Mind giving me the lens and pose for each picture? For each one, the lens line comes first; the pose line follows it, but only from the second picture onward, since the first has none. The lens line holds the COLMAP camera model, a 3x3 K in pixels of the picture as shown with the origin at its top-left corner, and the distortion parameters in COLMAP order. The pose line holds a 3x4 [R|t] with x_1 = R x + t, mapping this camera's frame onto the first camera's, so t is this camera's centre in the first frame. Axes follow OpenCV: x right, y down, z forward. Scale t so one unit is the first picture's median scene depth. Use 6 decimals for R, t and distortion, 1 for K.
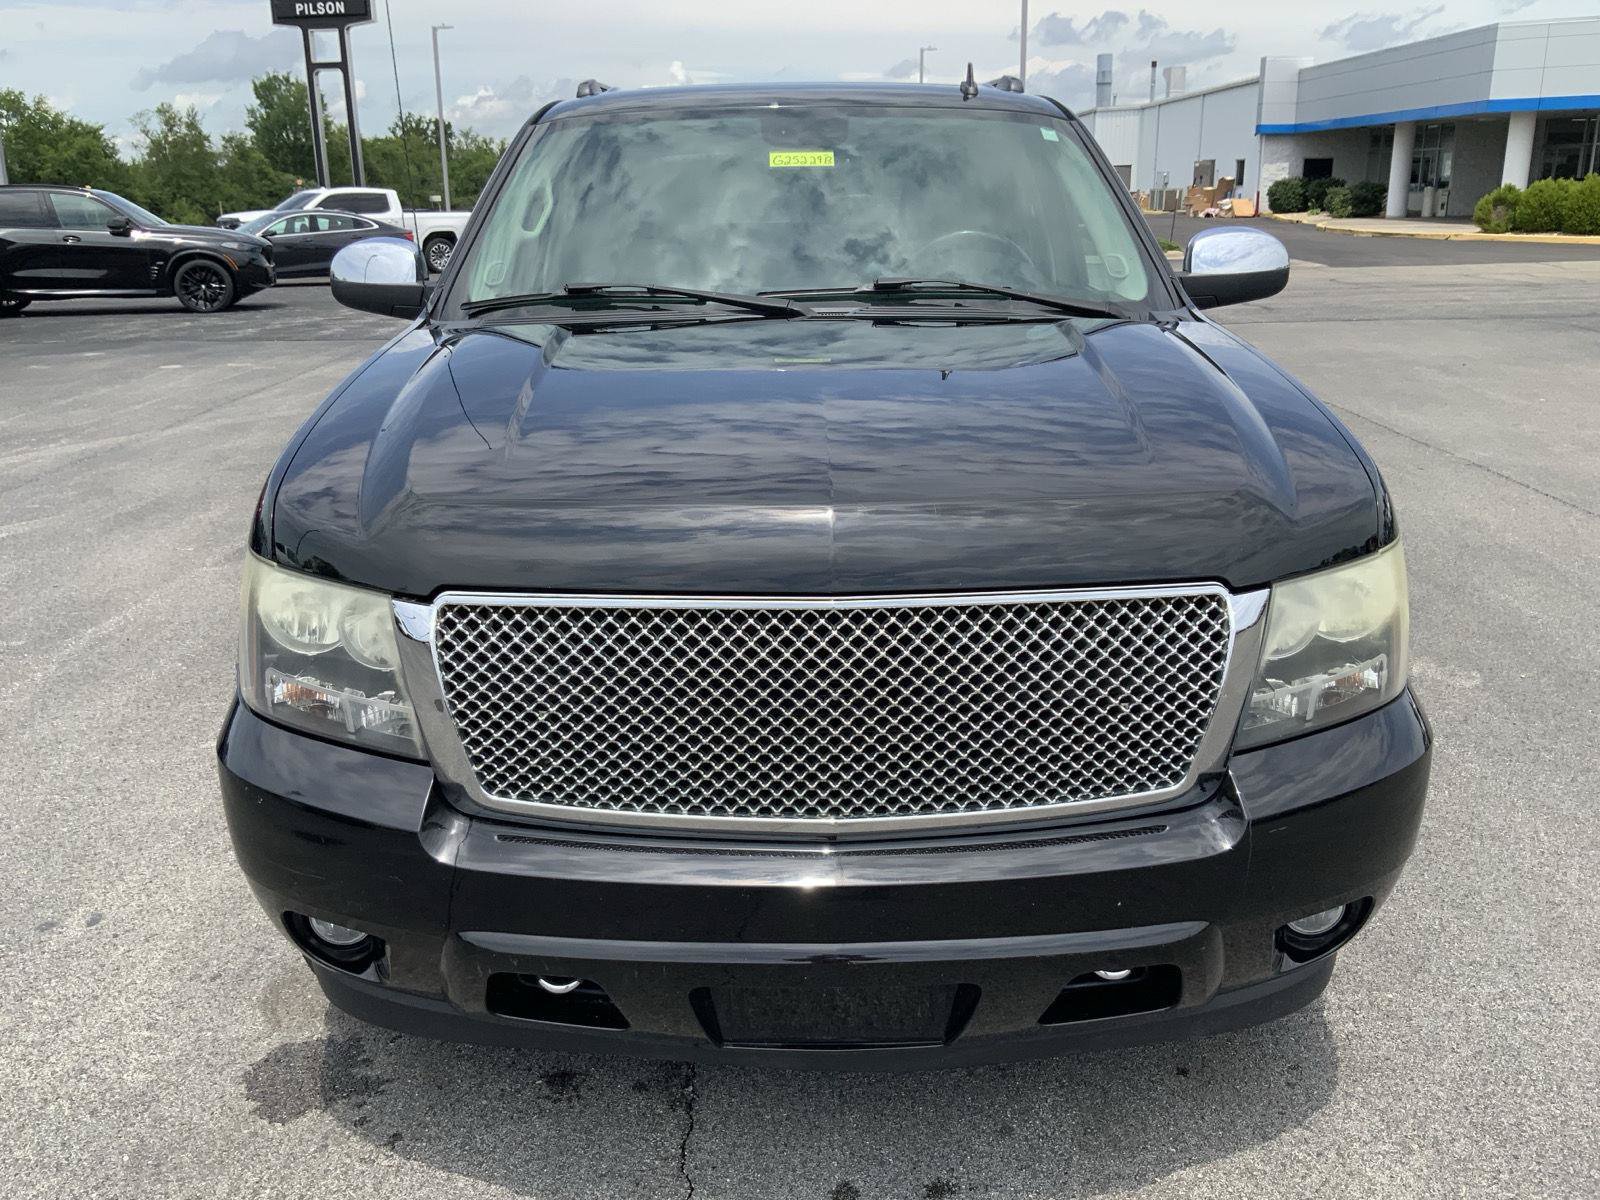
lens RADIAL K [[1339.8, 0, 799.9], [0, 1339.8, 590.3], [0, 0, 1]] dist [0.051226, -0.104350]
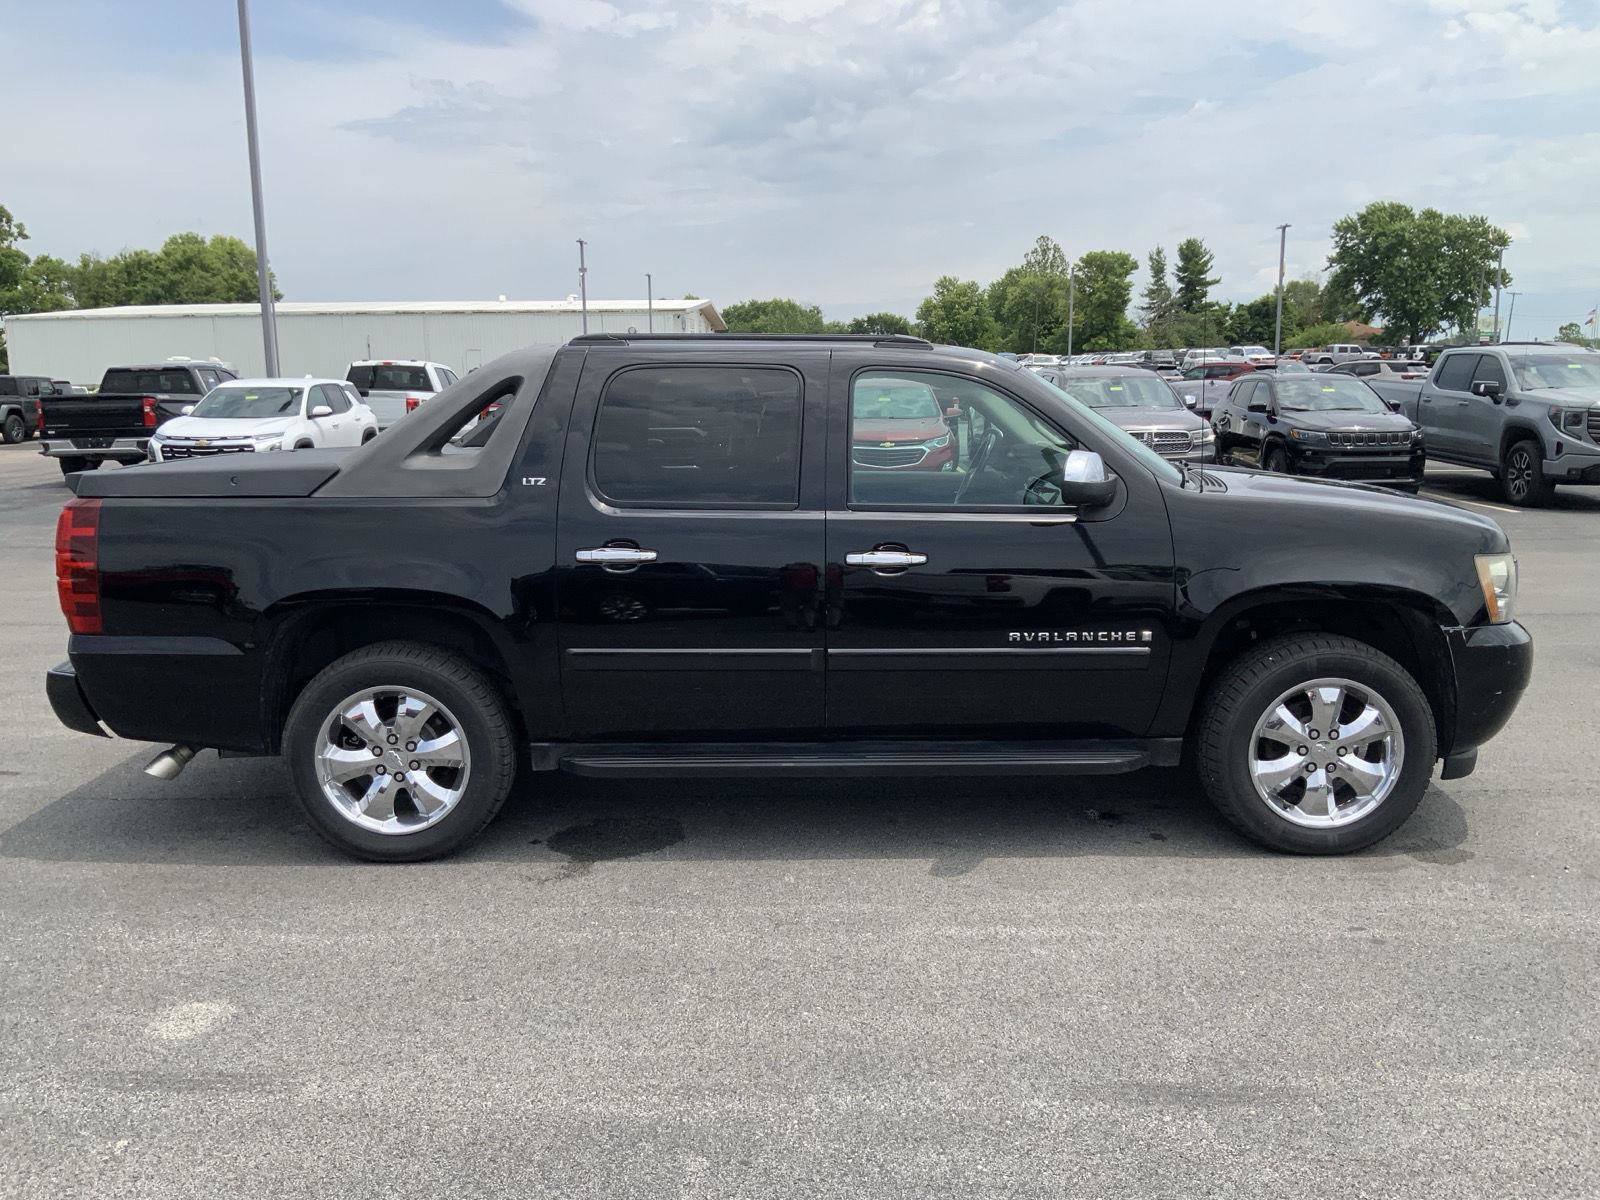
lens RADIAL K [[1339.8, 0, 776.6], [0, 1339.8, 582.5], [0, 0, 1]] dist [0.051226, -0.104350]
pose [[0.014781, -0.138285, 0.990282, -1.467181], [0.300501, 0.945220, 0.127507, -0.350652], [-0.953667, 0.295697, 0.055526, 1.102333]]
